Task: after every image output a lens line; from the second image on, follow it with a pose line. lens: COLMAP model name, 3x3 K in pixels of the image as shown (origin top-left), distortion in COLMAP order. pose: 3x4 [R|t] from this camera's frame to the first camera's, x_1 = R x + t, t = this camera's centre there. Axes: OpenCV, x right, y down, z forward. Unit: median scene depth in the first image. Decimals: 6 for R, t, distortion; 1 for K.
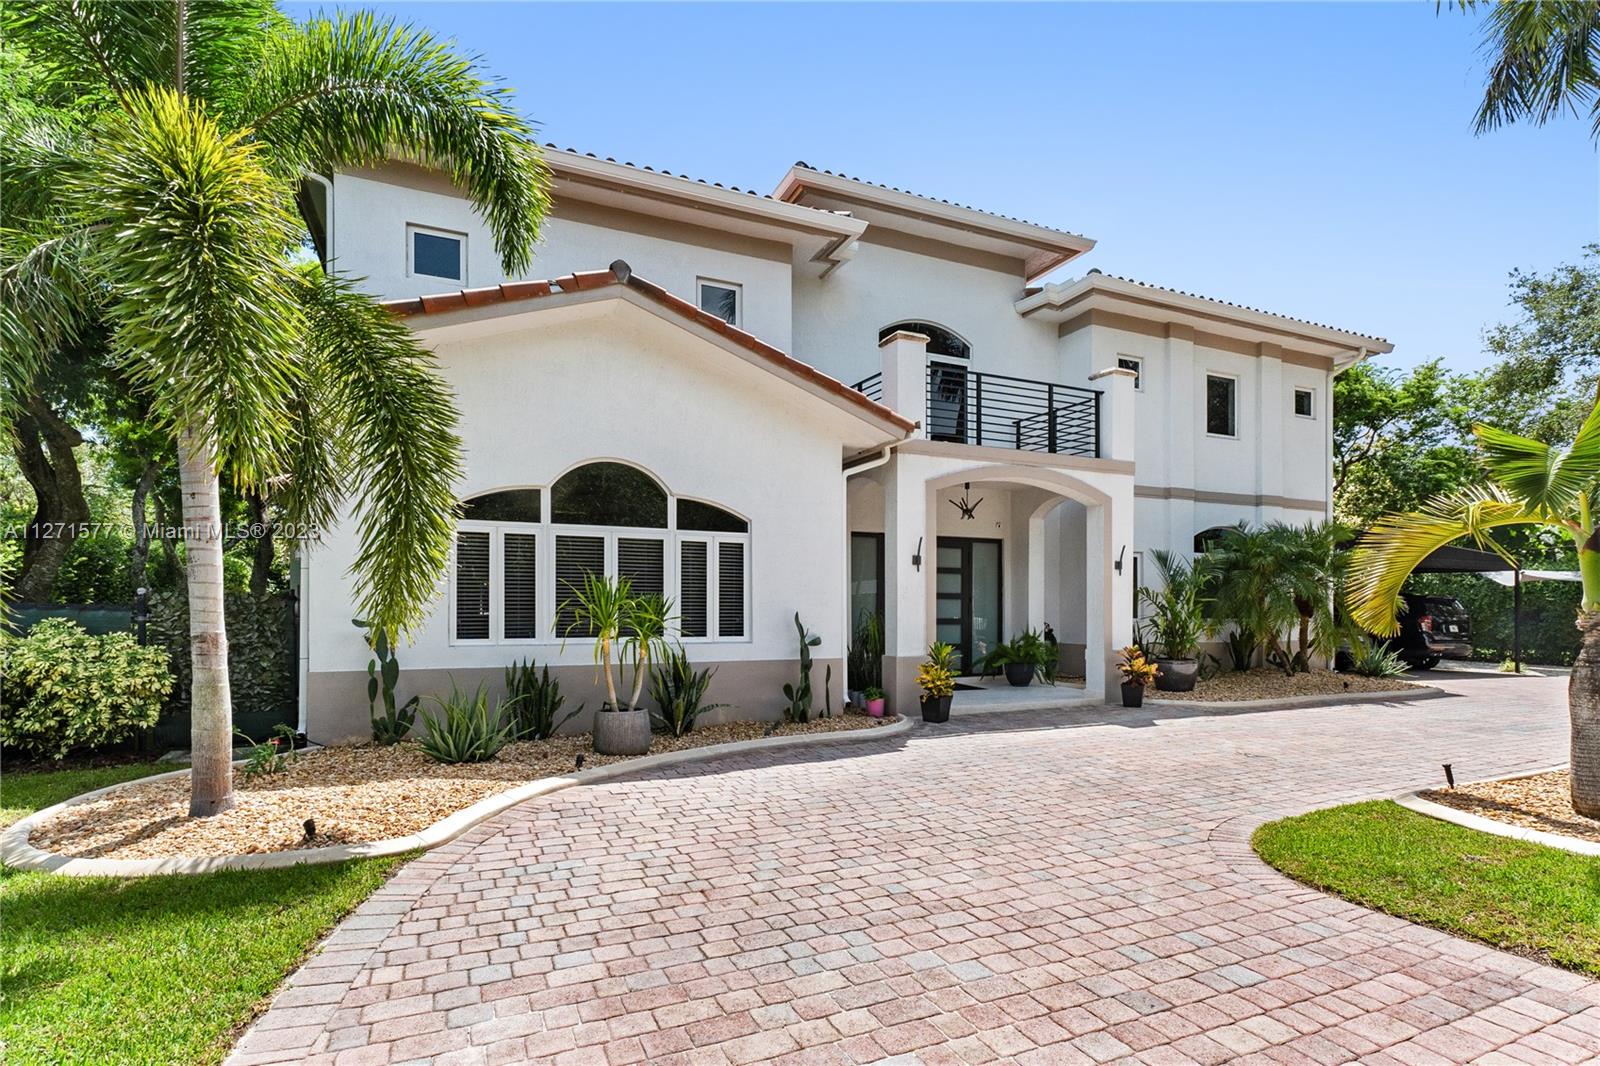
lens RADIAL K [[762.9, 0, 805.3], [0, 762.9, 514.7], [0, 0, 1]] dist [0.002203, 0.000310]
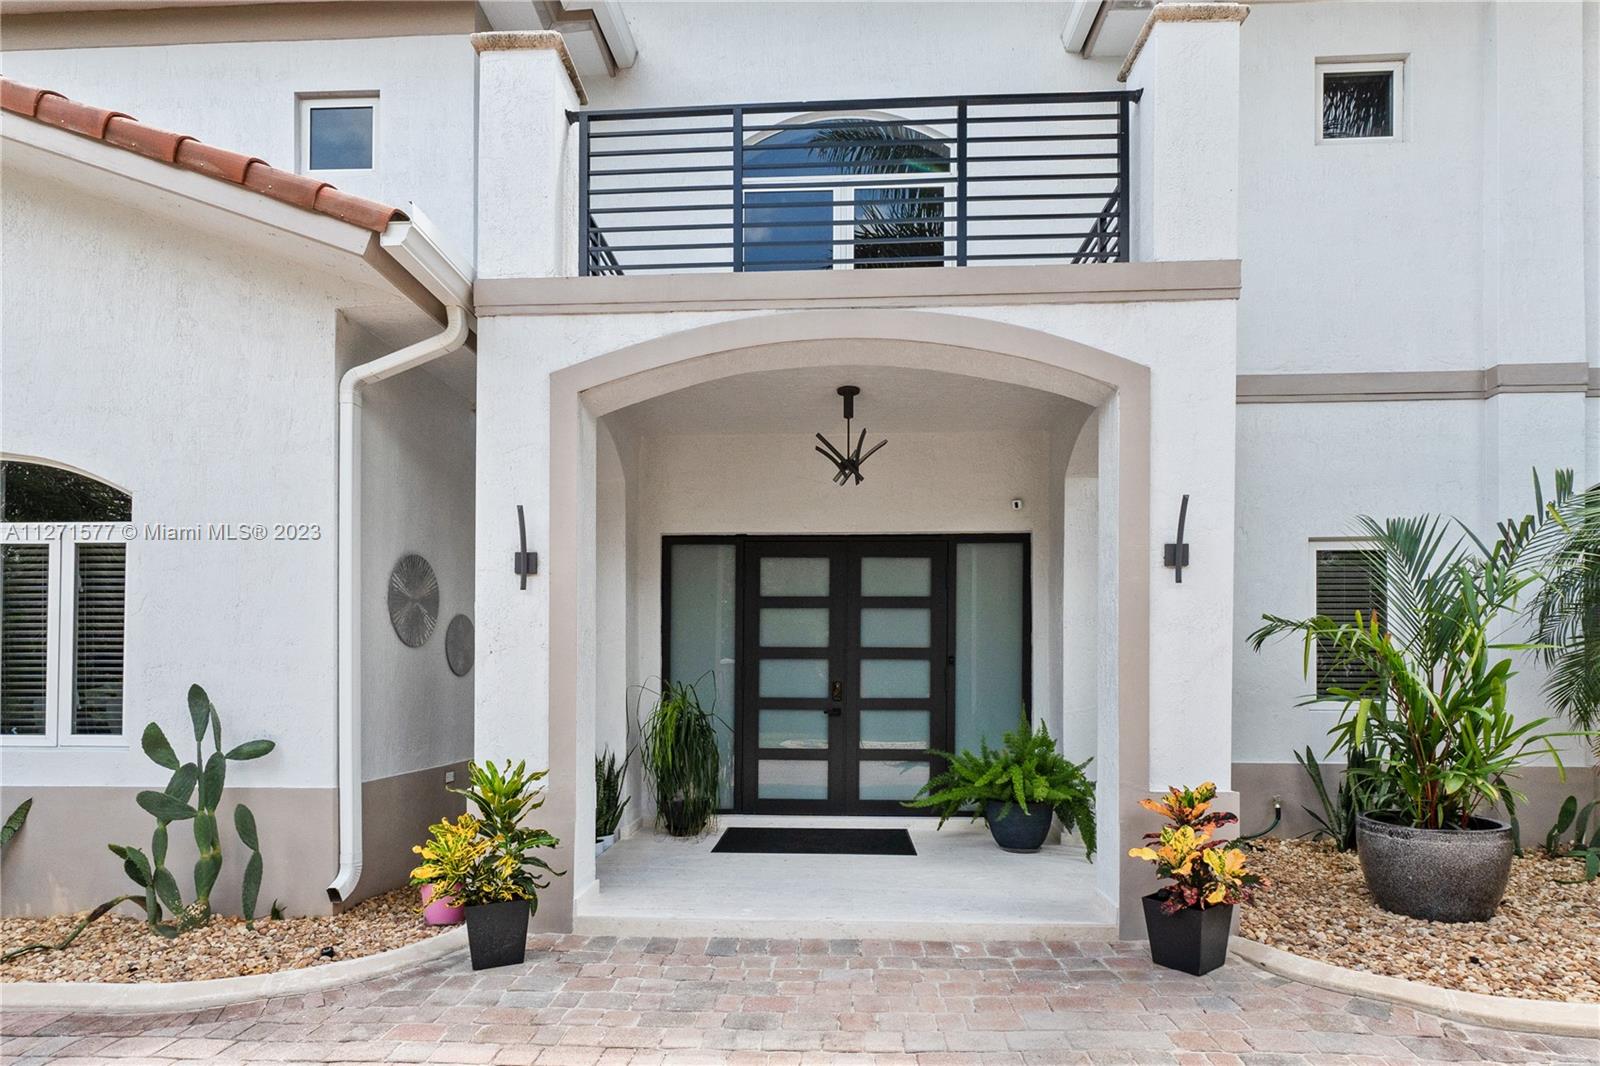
lens RADIAL K [[793.6, 0, 801.1], [0, 793.6, 617.2], [0, 0, 1]] dist [-0.002679, -0.000572]
pose [[0.895128, -0.037330, -0.444244, 0.420726], [0.054755, 0.998149, 0.026455, 0.076476], [0.442434, -0.048006, 0.895515, 0.597091]]
